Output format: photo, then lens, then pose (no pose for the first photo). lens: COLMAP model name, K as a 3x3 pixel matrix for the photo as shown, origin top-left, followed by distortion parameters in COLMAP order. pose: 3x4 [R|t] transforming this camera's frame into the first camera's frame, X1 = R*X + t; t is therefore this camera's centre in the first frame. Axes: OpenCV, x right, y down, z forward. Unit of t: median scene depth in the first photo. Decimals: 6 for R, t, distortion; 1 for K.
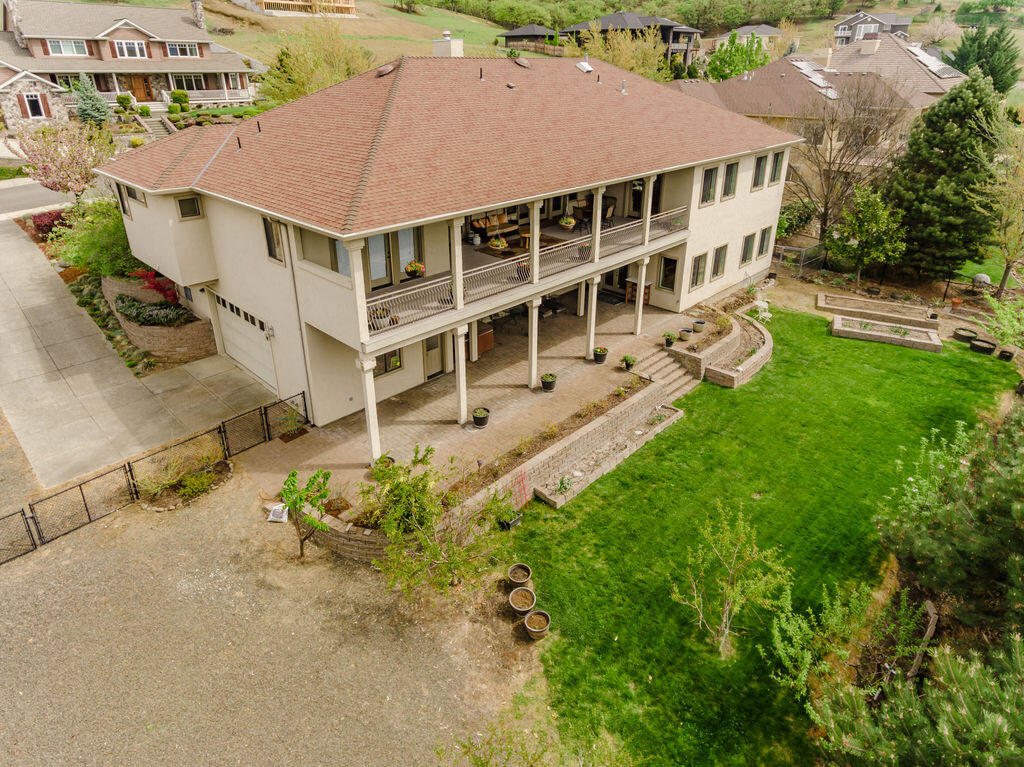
lens RADIAL K [[607.5, 0, 489.6], [0, 607.5, 322.5], [0, 0, 1]] dist [0.016759, 0.001557]
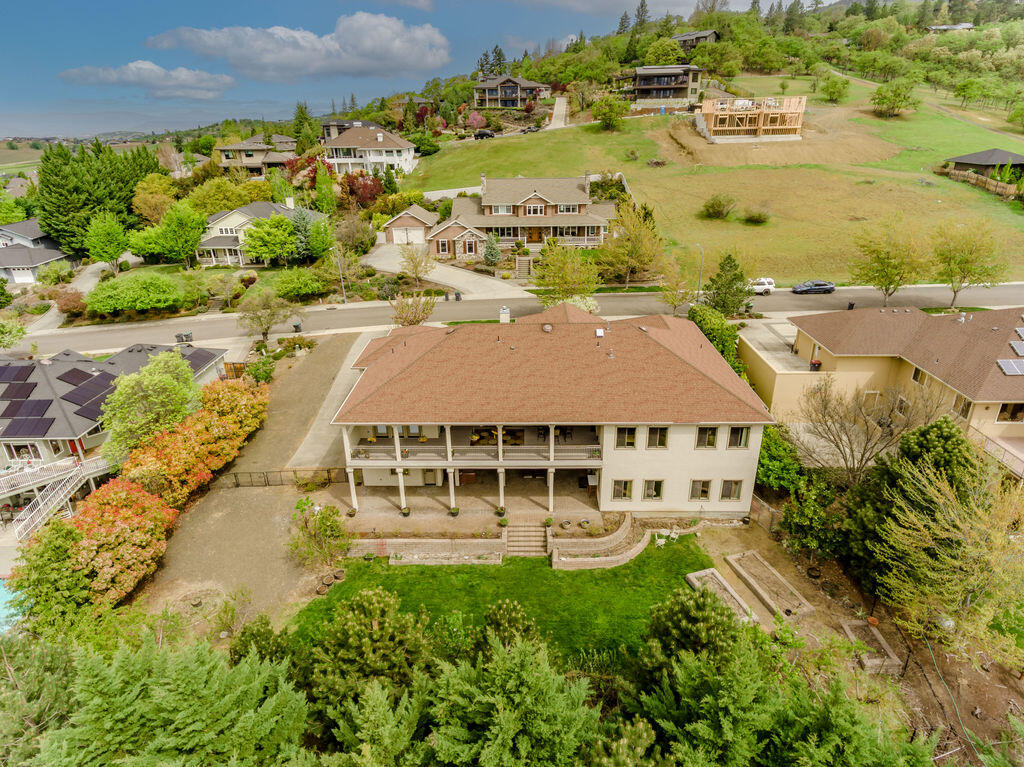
lens RADIAL K [[586.0, 0, 512.0], [0, 586.0, 383.5], [0, 0, 1]] dist [0.000550, 0.000079]
pose [[0.692270, 0.280671, -0.664820, 1.301768], [-0.259552, 0.956454, 0.133523, -0.567624], [0.673346, 0.080121, 0.734973, -0.247649]]
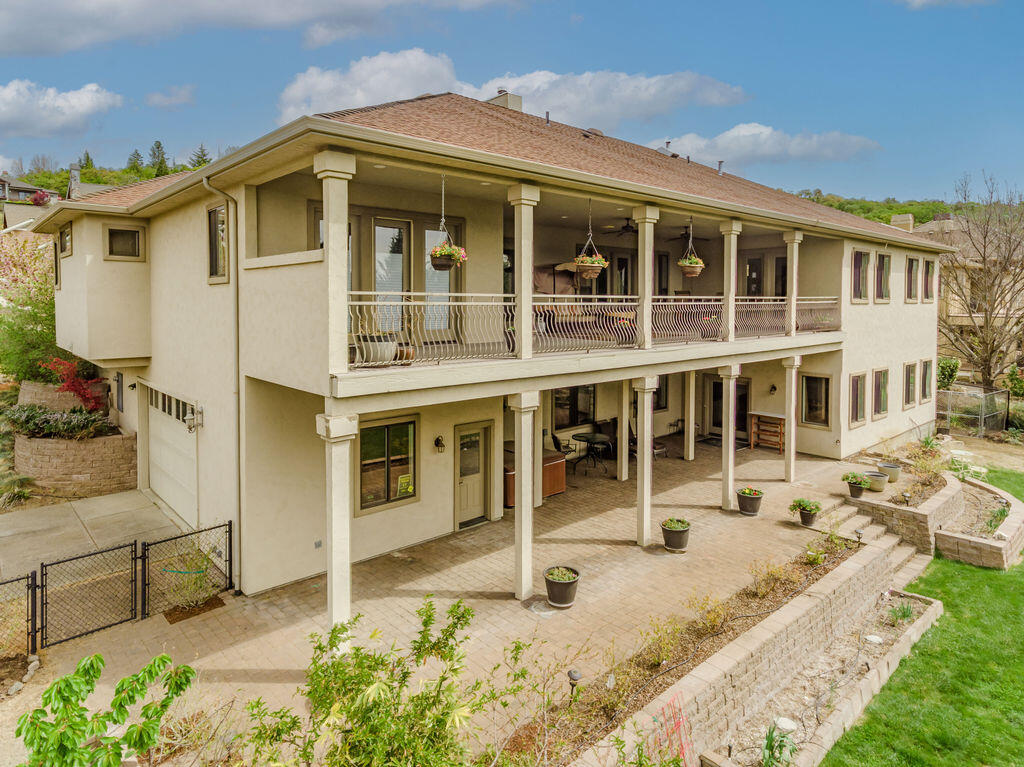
lens RADIAL K [[607.5, 0, 489.6], [0, 607.5, 322.5], [0, 0, 1]] dist [0.016759, 0.001557]
pose [[0.998173, 0.008566, -0.059814, -0.041191], [-0.029391, 0.933732, -0.356765, 0.120946], [0.052794, 0.357871, 0.932277, 0.398862]]
